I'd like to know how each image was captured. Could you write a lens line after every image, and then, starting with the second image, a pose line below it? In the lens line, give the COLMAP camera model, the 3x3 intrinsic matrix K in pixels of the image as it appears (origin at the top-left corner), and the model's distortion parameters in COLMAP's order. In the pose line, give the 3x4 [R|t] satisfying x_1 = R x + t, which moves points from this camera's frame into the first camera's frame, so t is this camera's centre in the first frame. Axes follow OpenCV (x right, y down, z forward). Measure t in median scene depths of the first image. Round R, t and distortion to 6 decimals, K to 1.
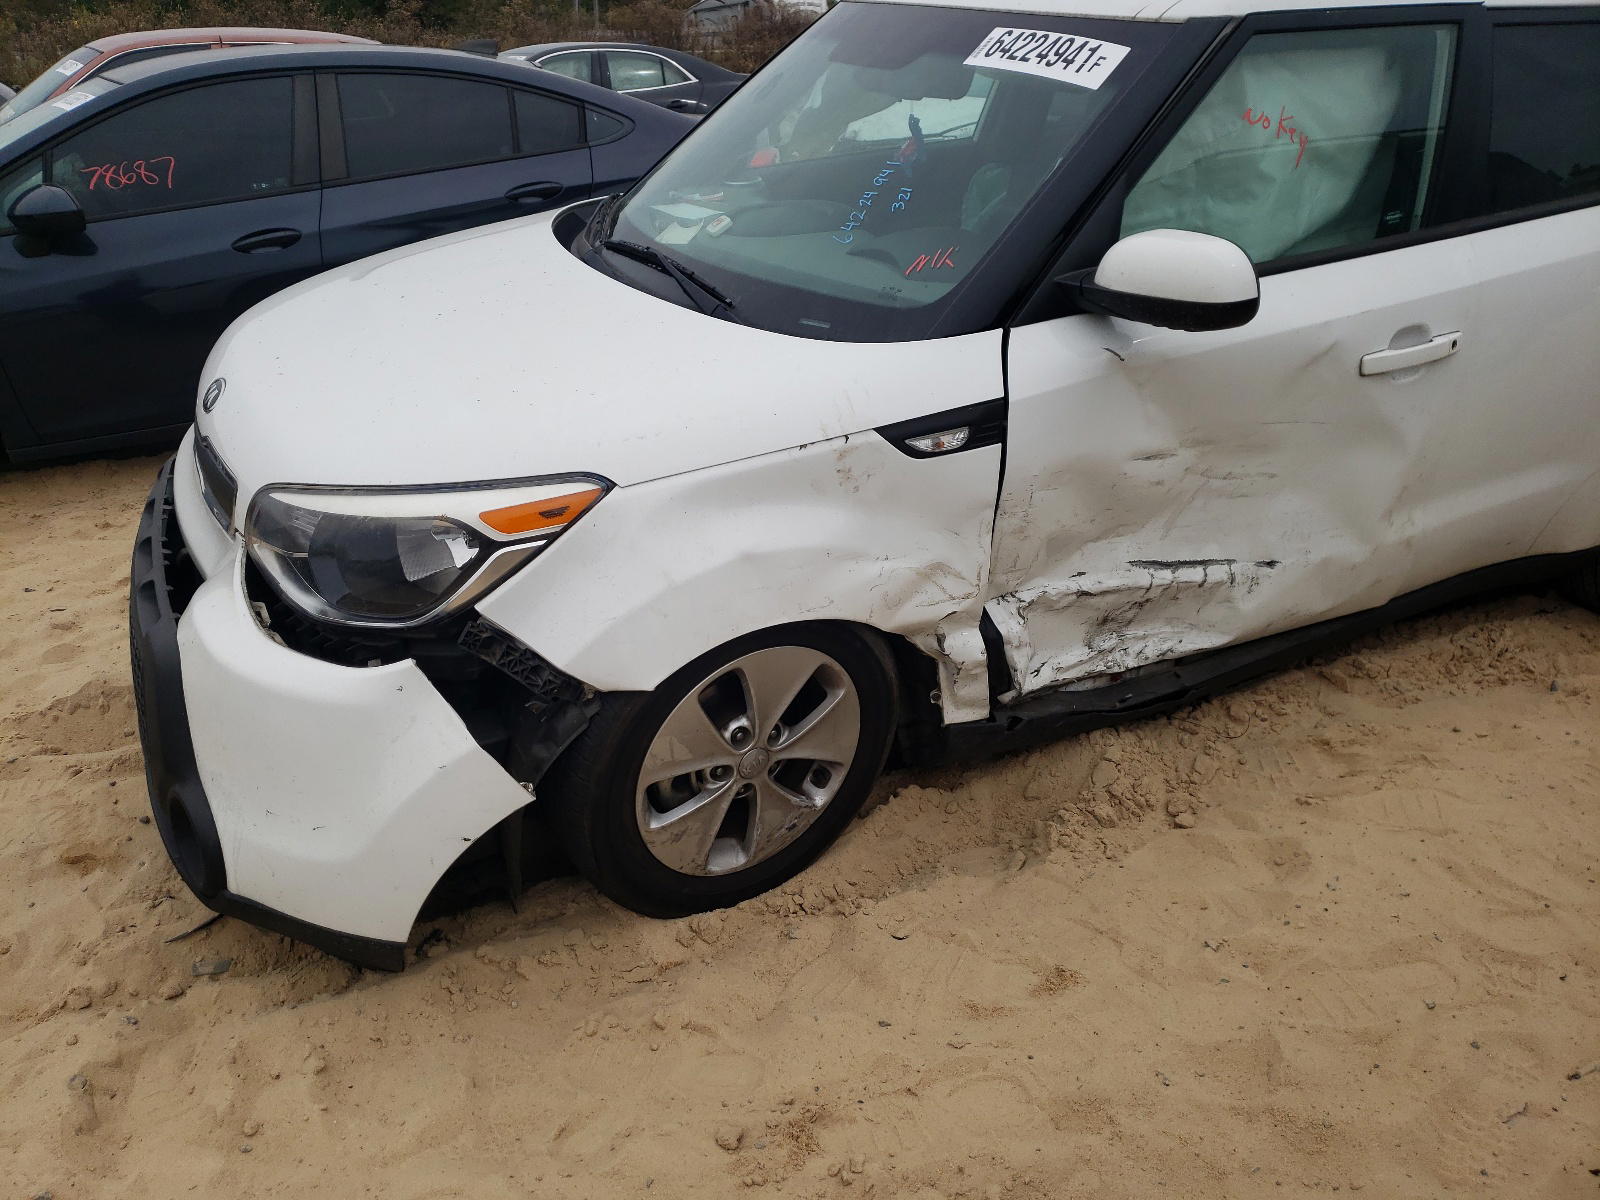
lens RADIAL K [[1220.5, 0, 799.7], [0, 1220.5, 616.2], [0, 0, 1]] dist [0.013889, -0.012933]
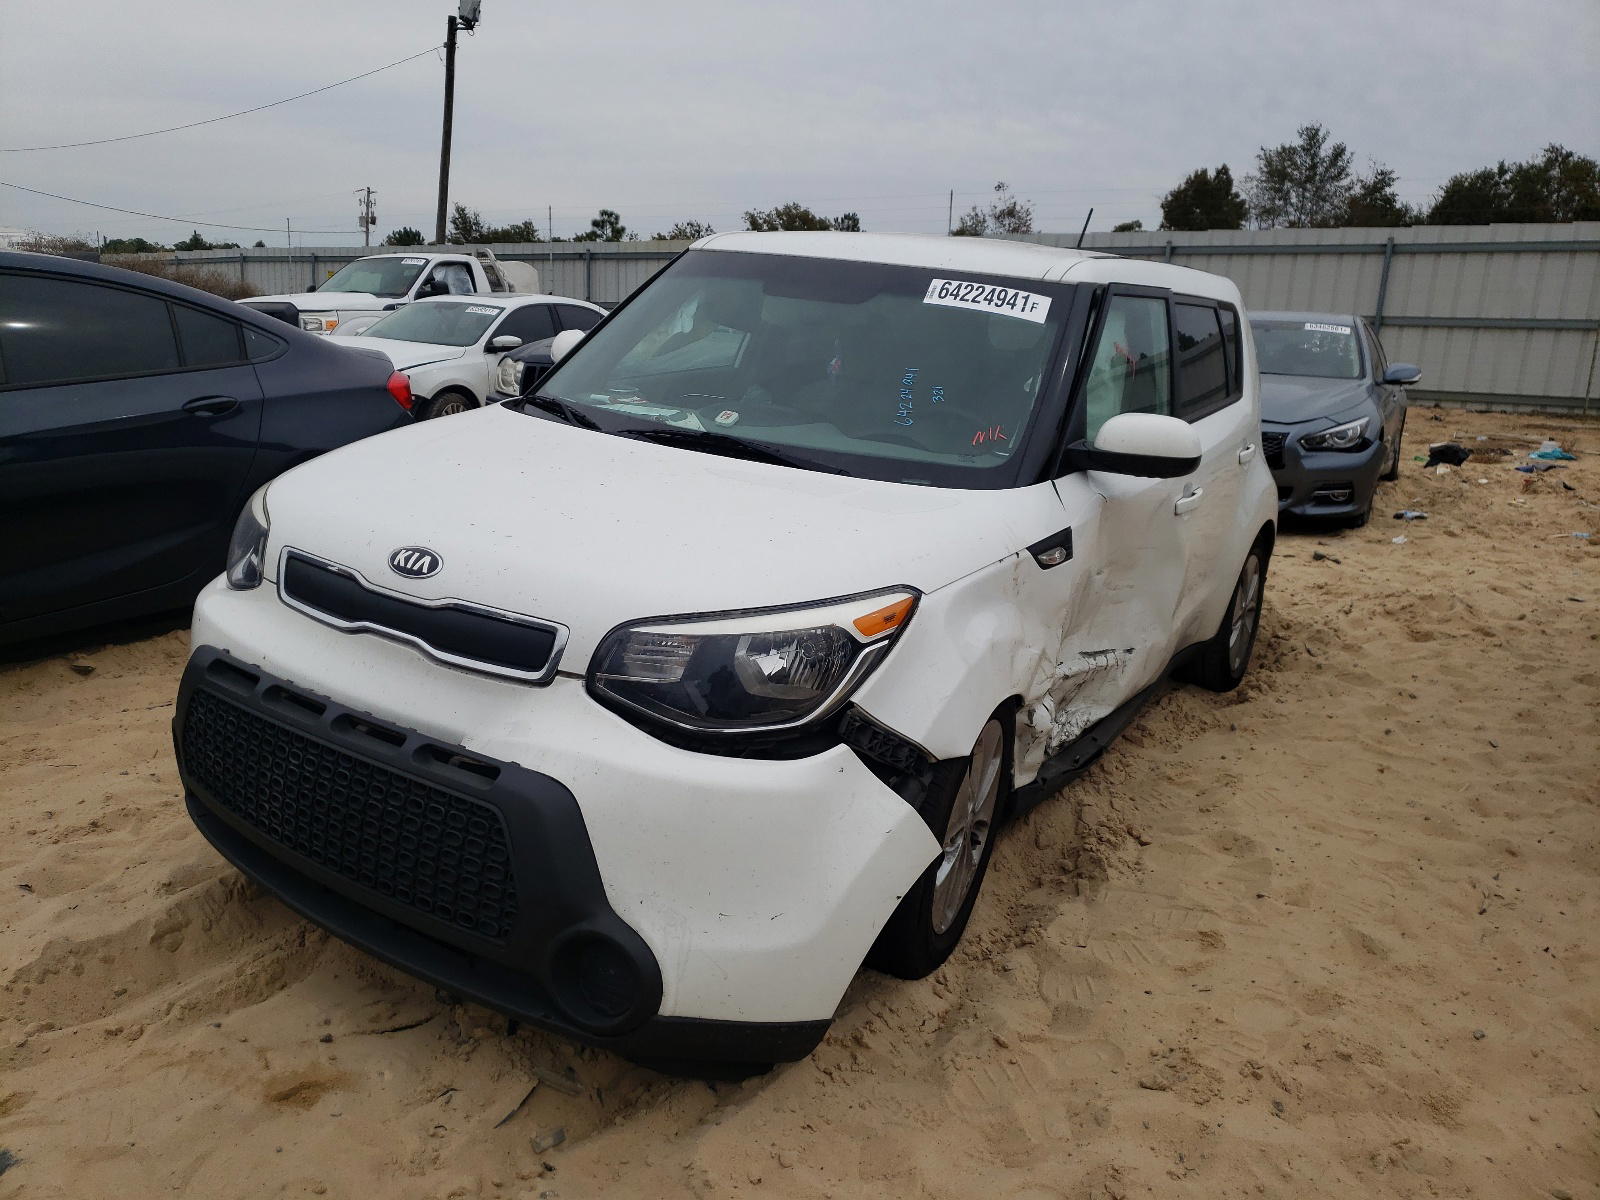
lens RADIAL K [[1220.5, 0, 790.0], [0, 1220.5, 592.5], [0, 0, 1]] dist [0.013889, -0.012933]
pose [[0.843121, -0.060175, 0.534346, -0.797658], [0.172141, 0.971628, -0.162194, 0.061102], [-0.509425, 0.228732, 0.829559, 0.026722]]
